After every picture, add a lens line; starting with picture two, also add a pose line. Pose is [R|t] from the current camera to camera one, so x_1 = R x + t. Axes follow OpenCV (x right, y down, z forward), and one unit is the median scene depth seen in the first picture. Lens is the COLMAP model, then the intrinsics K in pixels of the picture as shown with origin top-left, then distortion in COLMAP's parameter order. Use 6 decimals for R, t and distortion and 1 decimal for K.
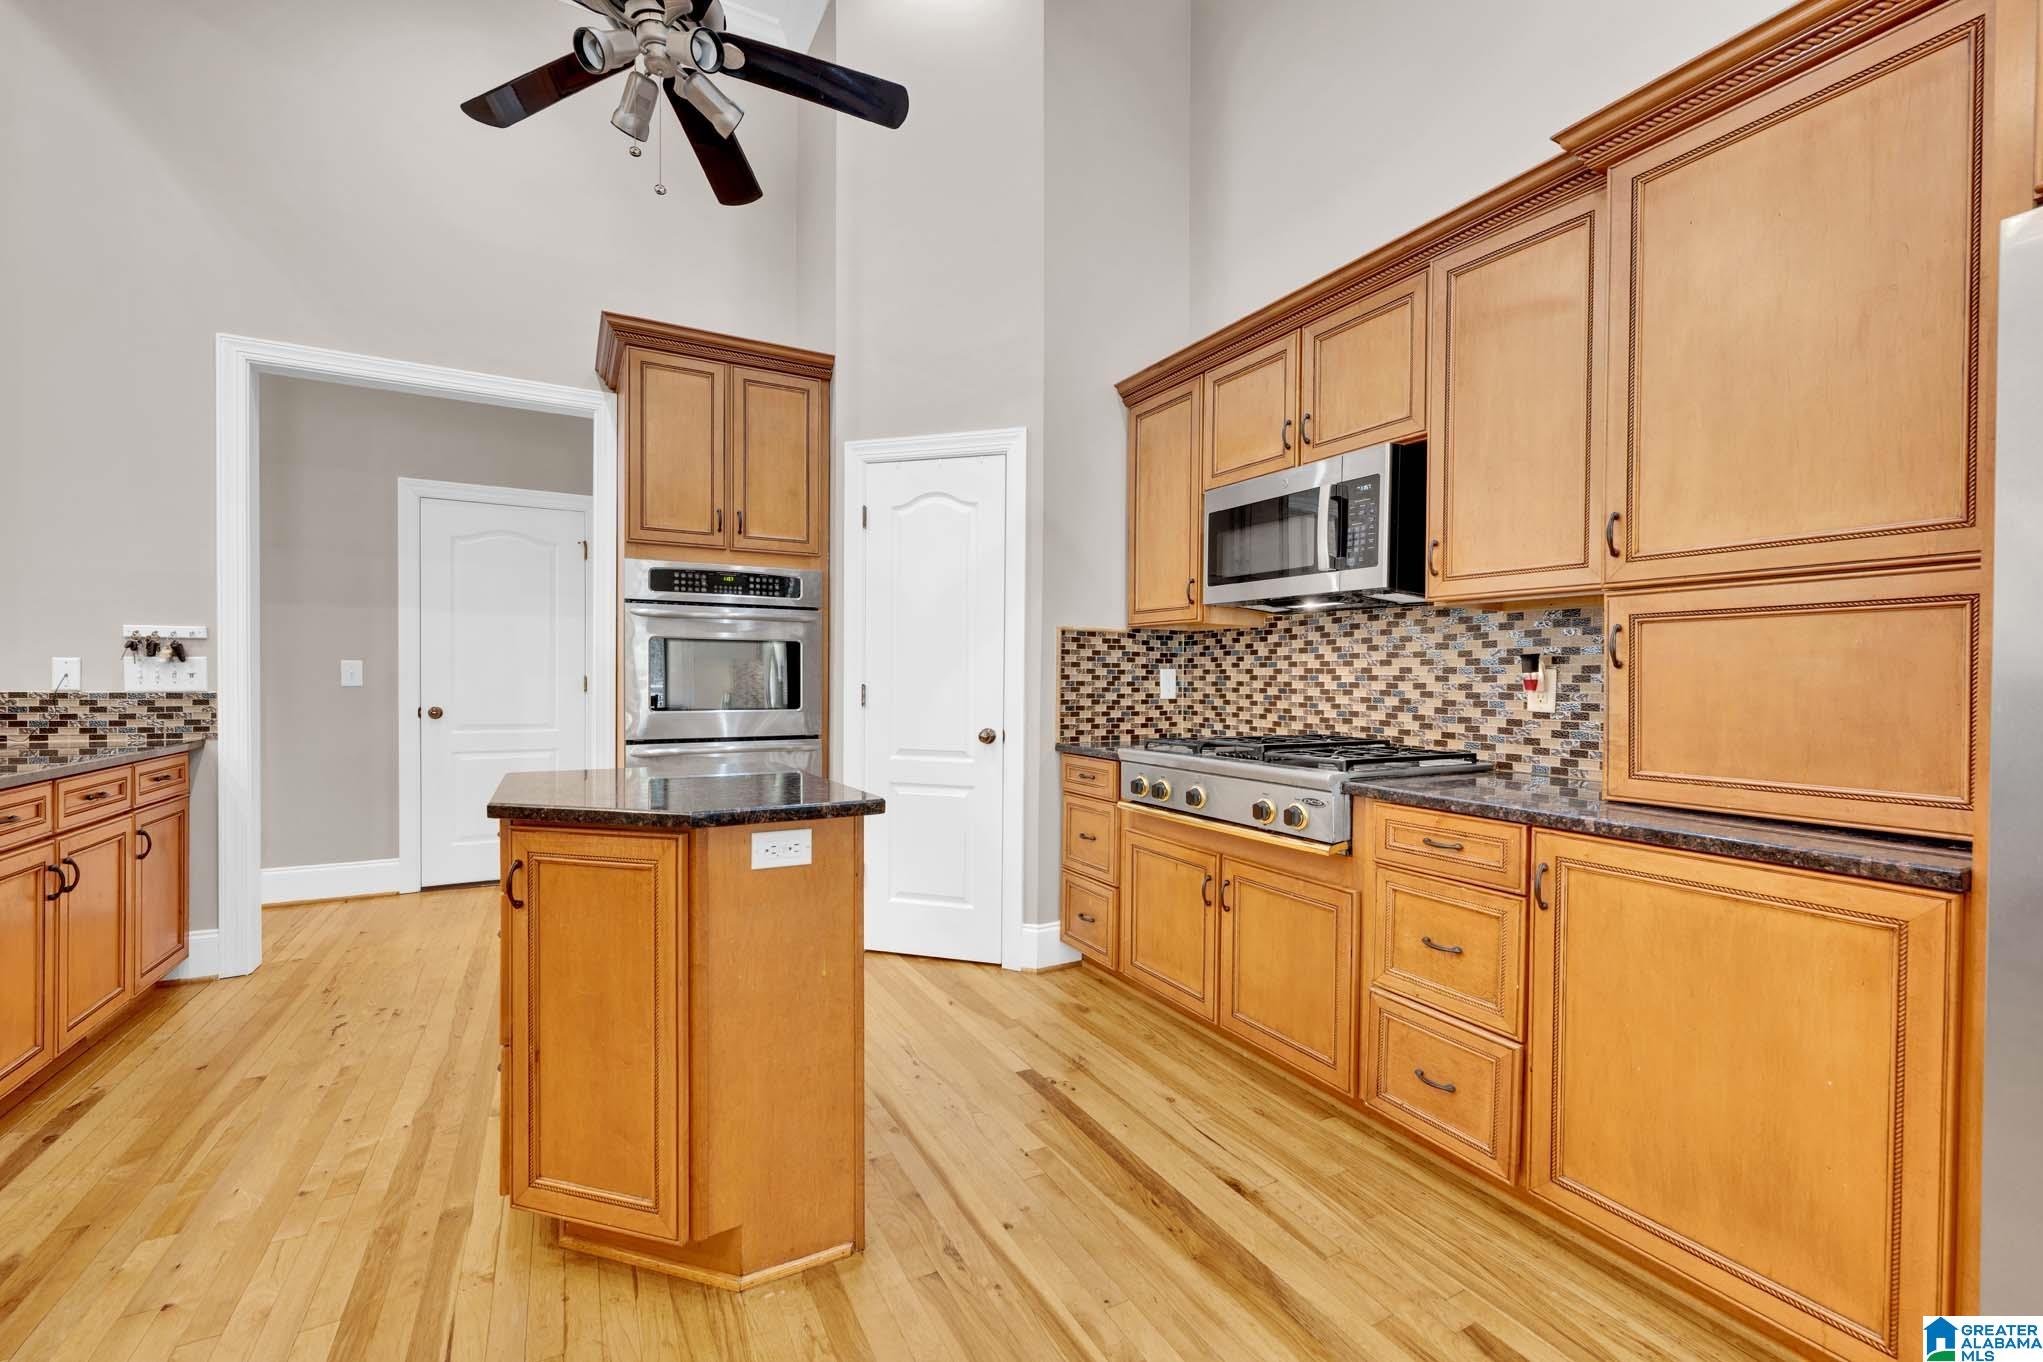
lens RADIAL K [[873.5, 0, 1018.4], [0, 873.5, 683.5], [0, 0, 1]] dist [-0.000764, -0.000178]
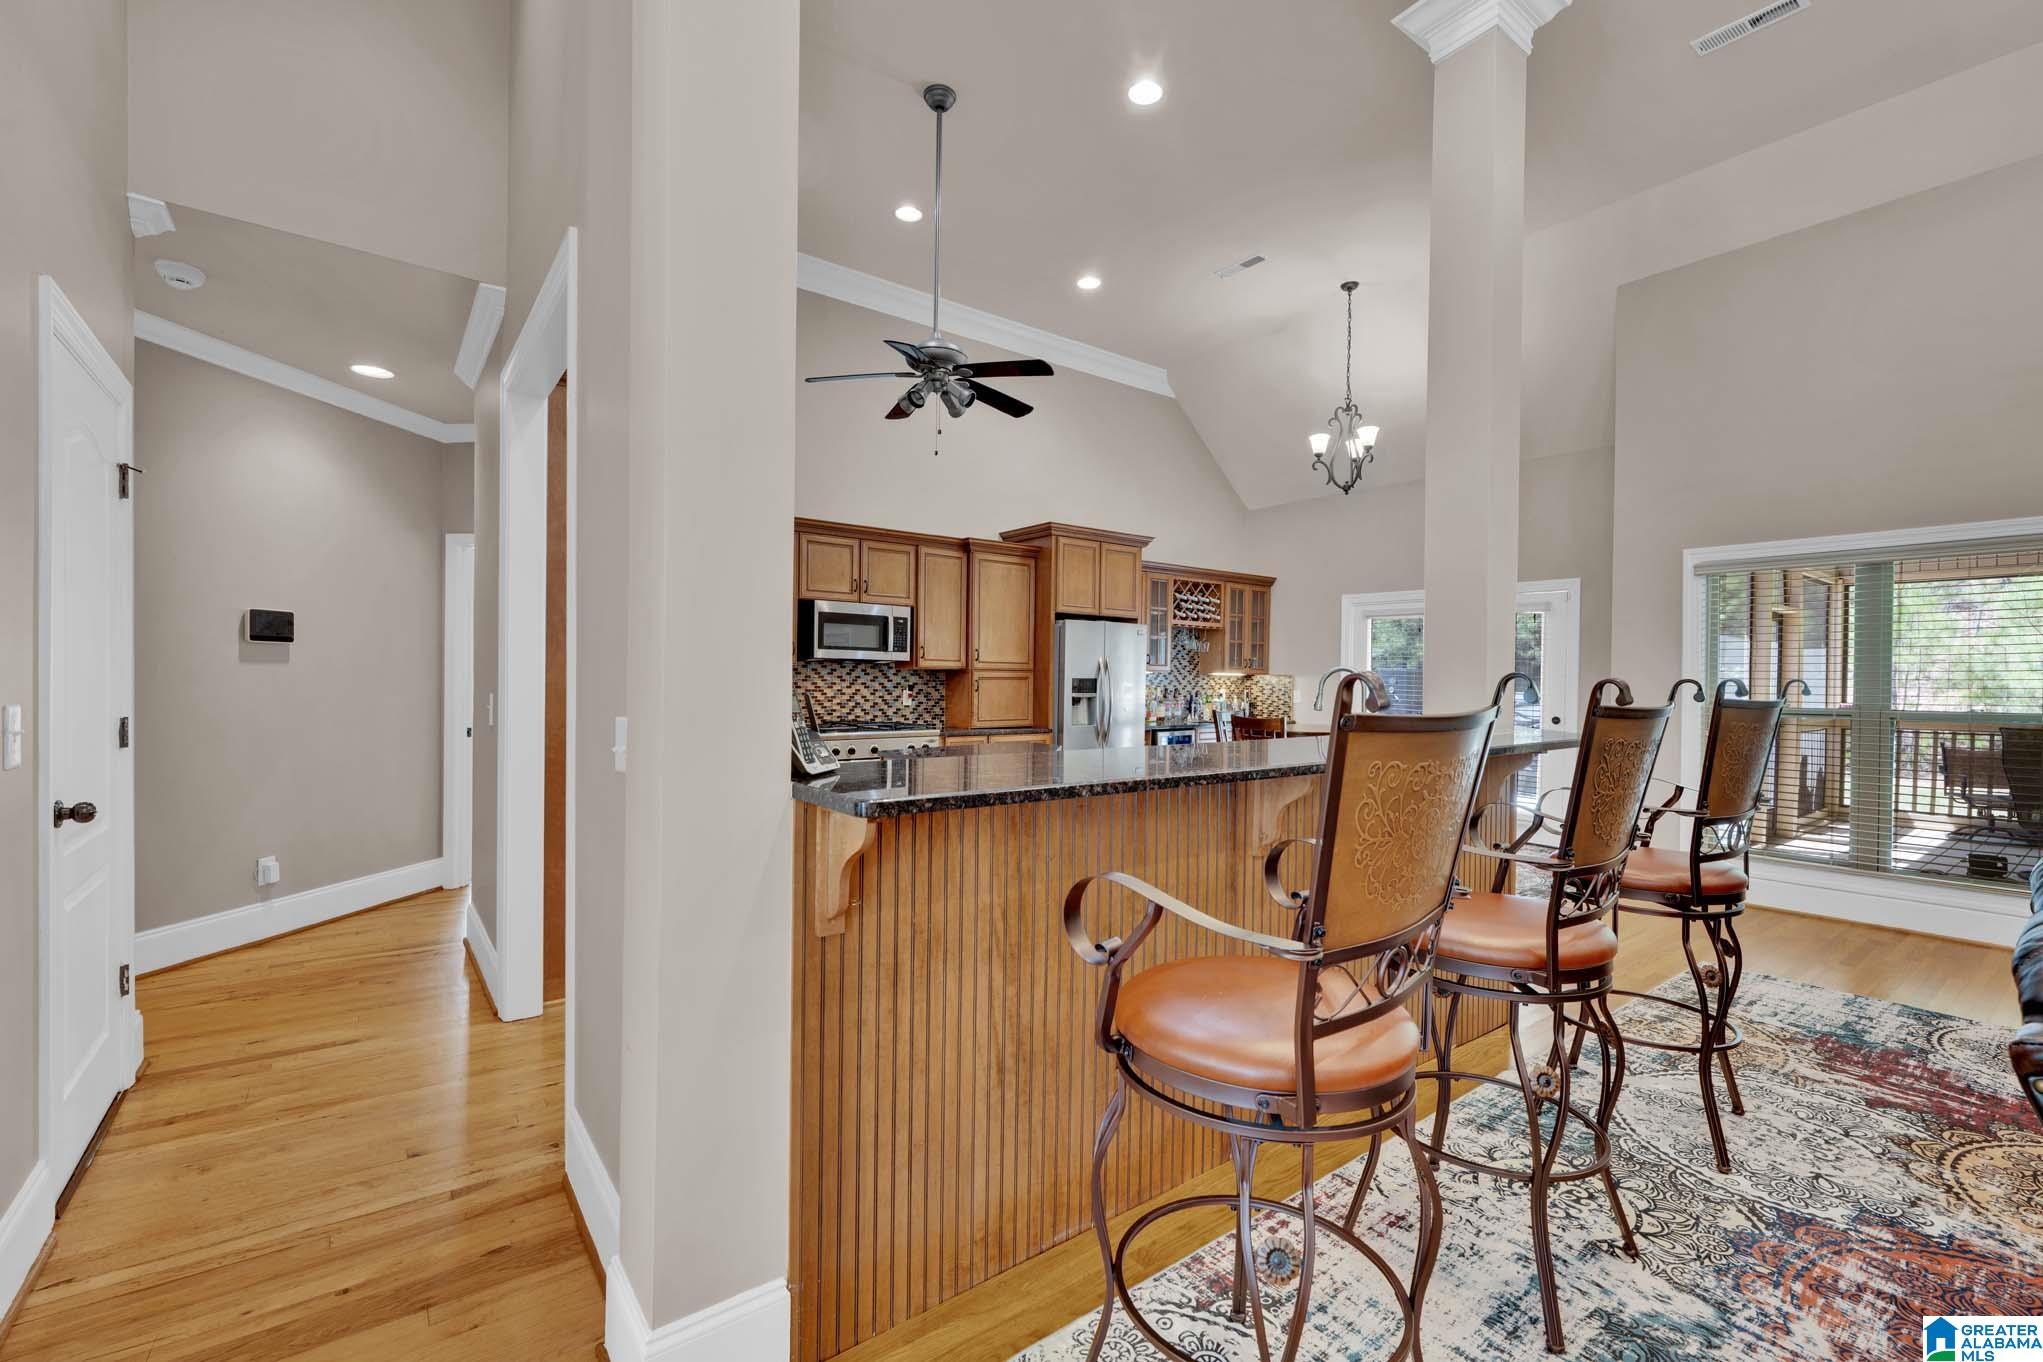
lens RADIAL K [[873.5, 0, 1036.0], [0, 873.5, 683.3], [0, 0, 1]] dist [-0.000764, -0.000178]
pose [[-0.185850, -0.011863, 0.982507, -2.046926], [-0.001724, 0.999930, 0.011748, -0.065362], [-0.982577, 0.000489, -0.185857, 1.007959]]
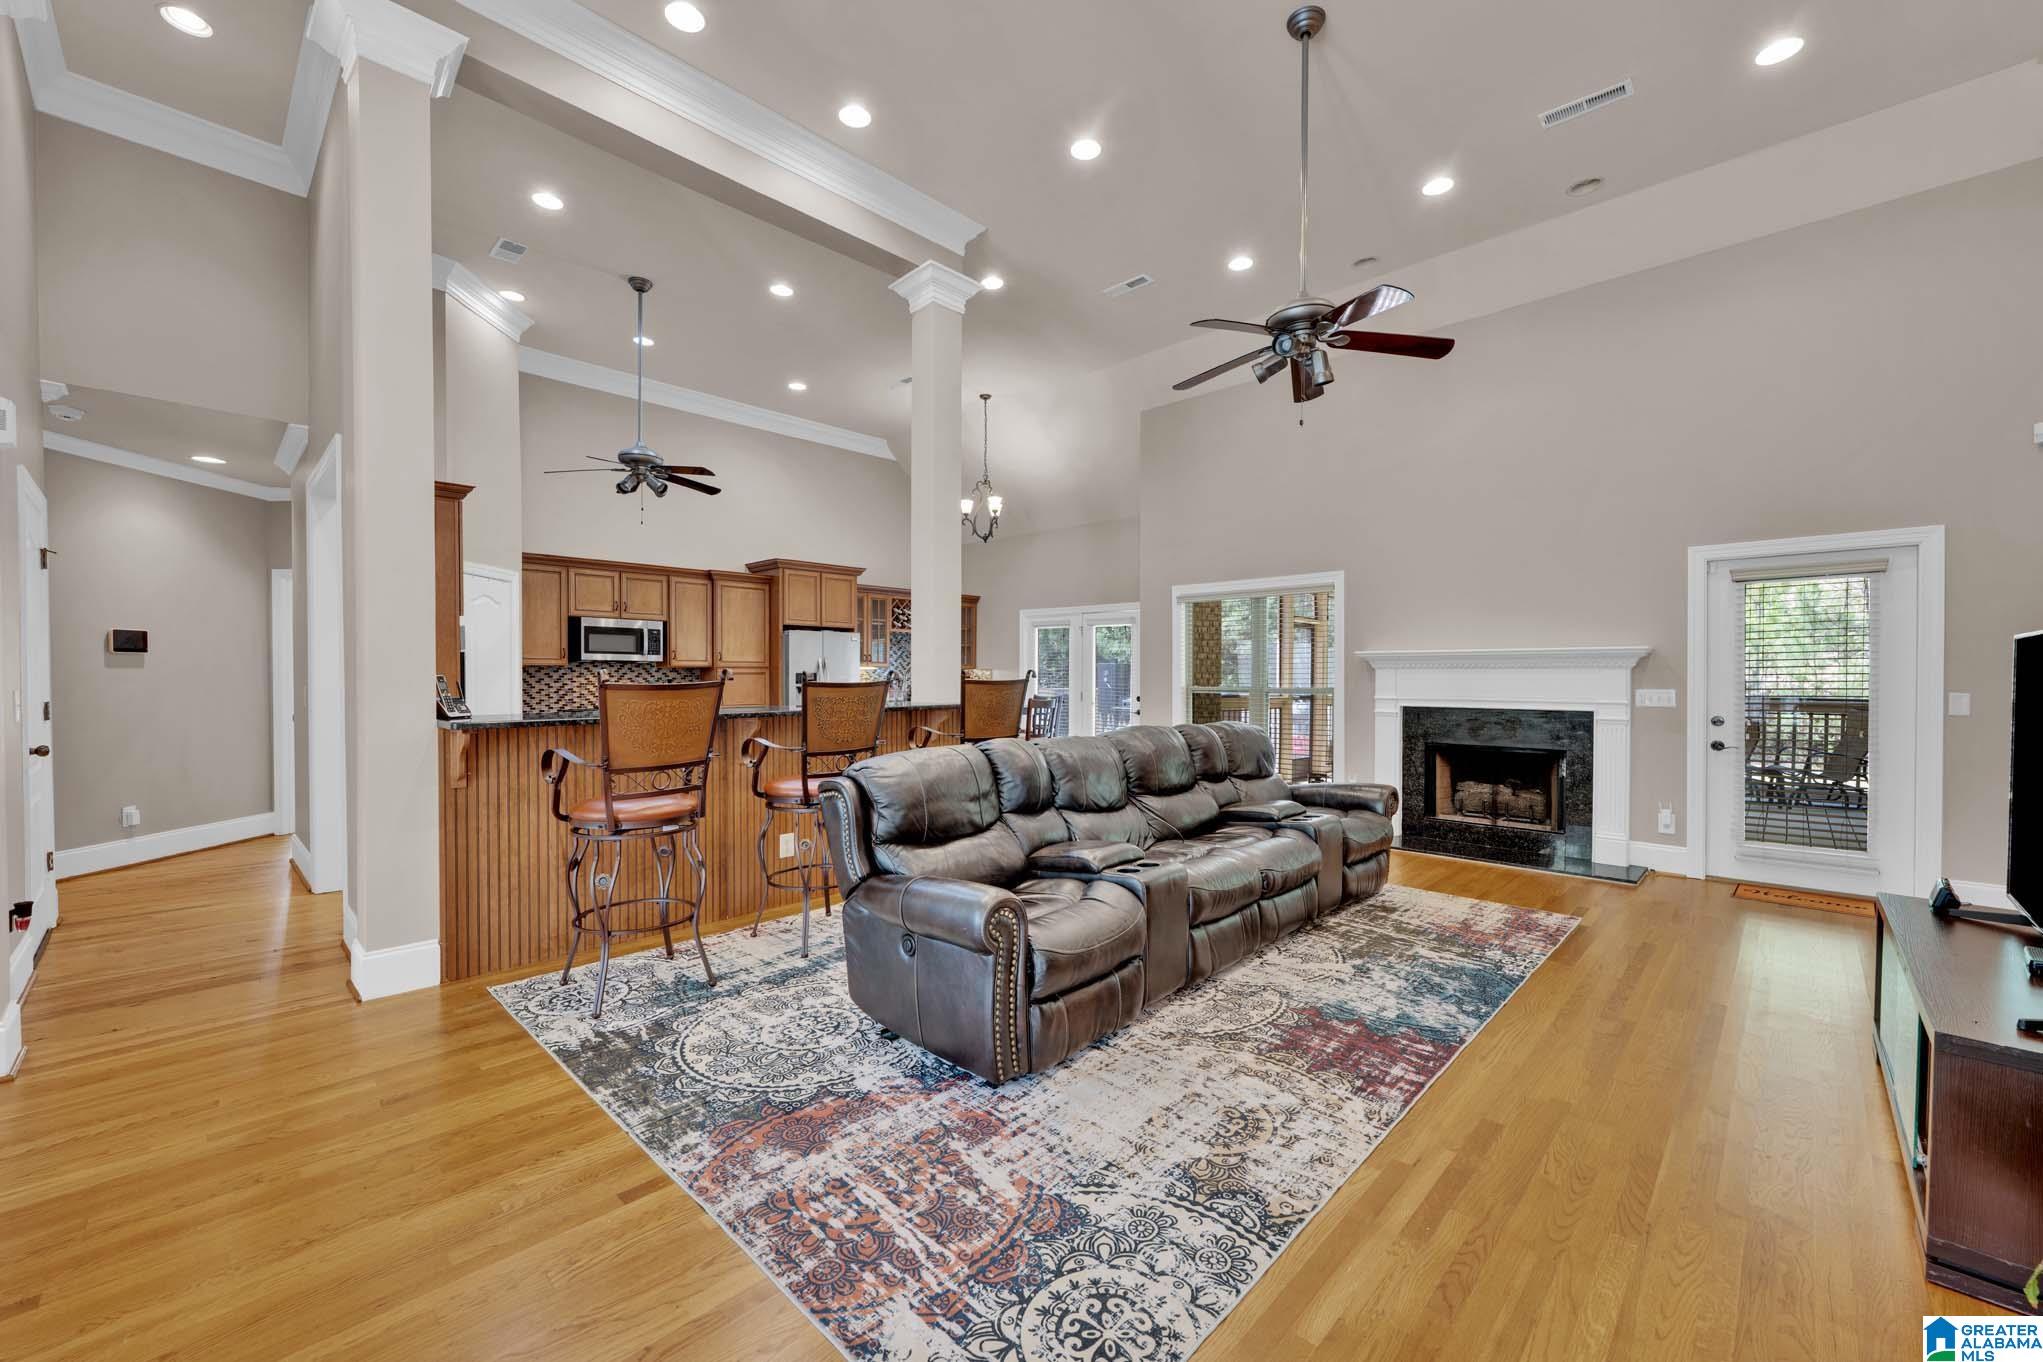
lens RADIAL K [[809.8, 0, 1036.3], [0, 809.8, 684.3], [0, 0, 1]] dist [0.000381, -0.000318]
pose [[-0.333207, -0.016222, 0.942714, -2.929492], [0.007465, 0.999775, 0.019842, -0.062622], [-0.942824, 0.013649, -0.333011, 0.597618]]
